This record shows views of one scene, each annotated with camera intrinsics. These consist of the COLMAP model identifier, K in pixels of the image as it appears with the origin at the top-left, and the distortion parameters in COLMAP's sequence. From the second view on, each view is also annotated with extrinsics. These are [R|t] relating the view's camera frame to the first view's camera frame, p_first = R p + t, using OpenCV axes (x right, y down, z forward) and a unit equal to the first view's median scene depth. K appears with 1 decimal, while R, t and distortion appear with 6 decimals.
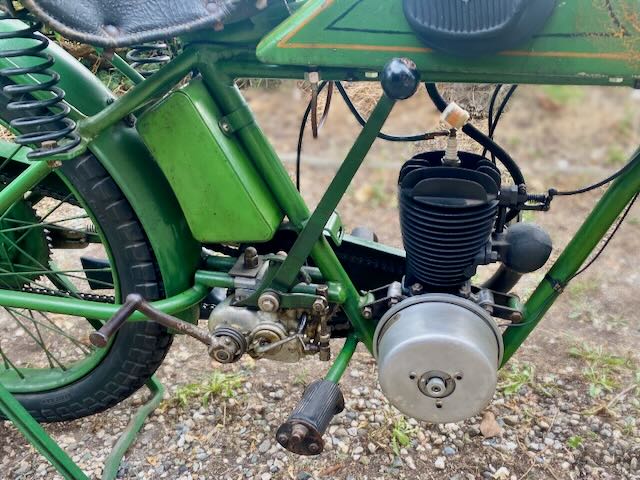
lens RADIAL K [[582.7, 0, 373.8], [0, 582.7, 285.7], [0, 0, 1]] dist [0.005357, -0.000162]
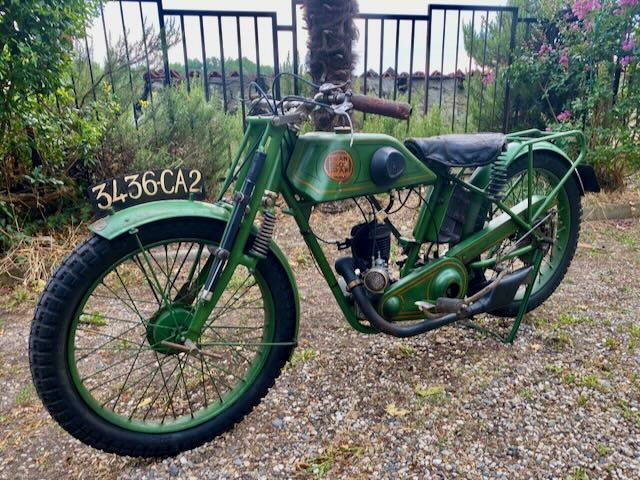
lens RADIAL K [[507.0, 0, 333.8], [0, 507.0, 253.6], [0, 0, 1]] dist [0.016131, -0.003900]
pose [[0.923262, -0.139924, 0.357783, -0.832593], [0.218017, 0.957652, -0.188072, 0.217679], [-0.316316, 0.251642, 0.914670, -0.693569]]
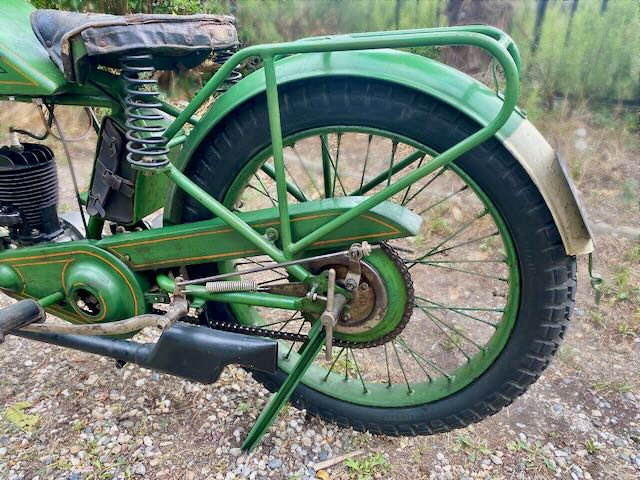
lens RADIAL K [[496.4, 0, 320.0], [0, 496.4, 240.0], [0, 0, 1]] dist [0.014202, -0.008849]
pose [[0.877157, 0.212177, -0.430787, 0.909124], [-0.237302, 0.971425, -0.004729, -0.112200], [0.417473, 0.106374, 0.902441, 0.089581]]
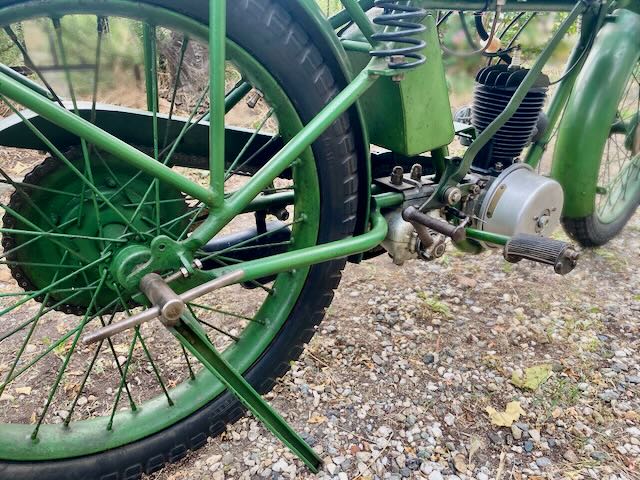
lens RADIAL K [[493.5, 0, 320.0], [0, 493.5, 240.0], [0, 0, 1]] dist [-0.004493, -0.004072]
pose [[0.721143, -0.281634, 0.632957, -0.826310], [0.339636, 0.940036, 0.031314, -0.007586], [-0.603822, 0.192393, 0.773553, 0.299592]]
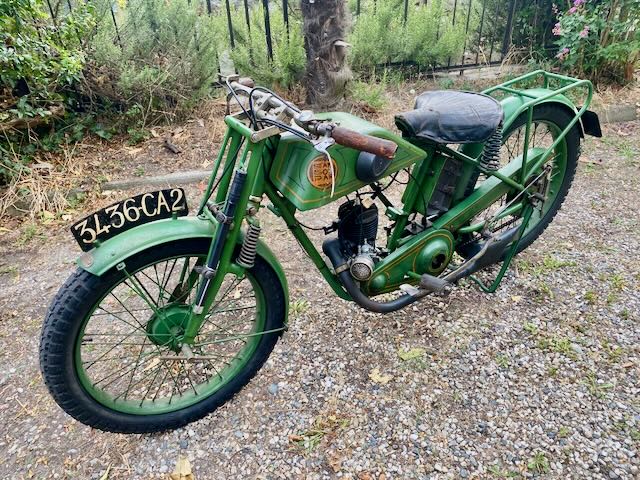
lens RADIAL K [[485.2, 0, 314.7], [0, 485.2, 238.9], [0, 0, 1]] dist [0.014367, -0.001475]
pose [[0.931863, -0.243141, 0.269284, -0.699396], [0.230350, 0.969926, 0.078629, -0.202119], [-0.280303, -0.011242, 0.959846, -0.713958]]
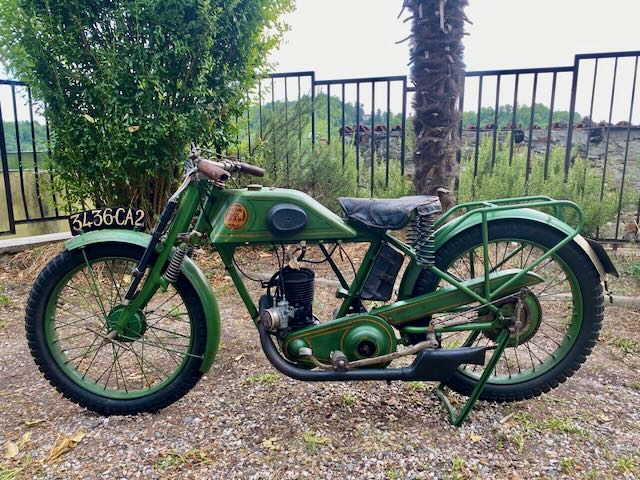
lens RADIAL K [[485.2, 0, 314.7], [0, 485.2, 238.9], [0, 0, 1]] dist [0.014367, -0.001475]
pose [[0.982315, 0.013715, -0.186734, 0.261597], [-0.075187, 0.942267, -0.326313, 0.302504], [0.171478, 0.334582, 0.926634, -0.901269]]
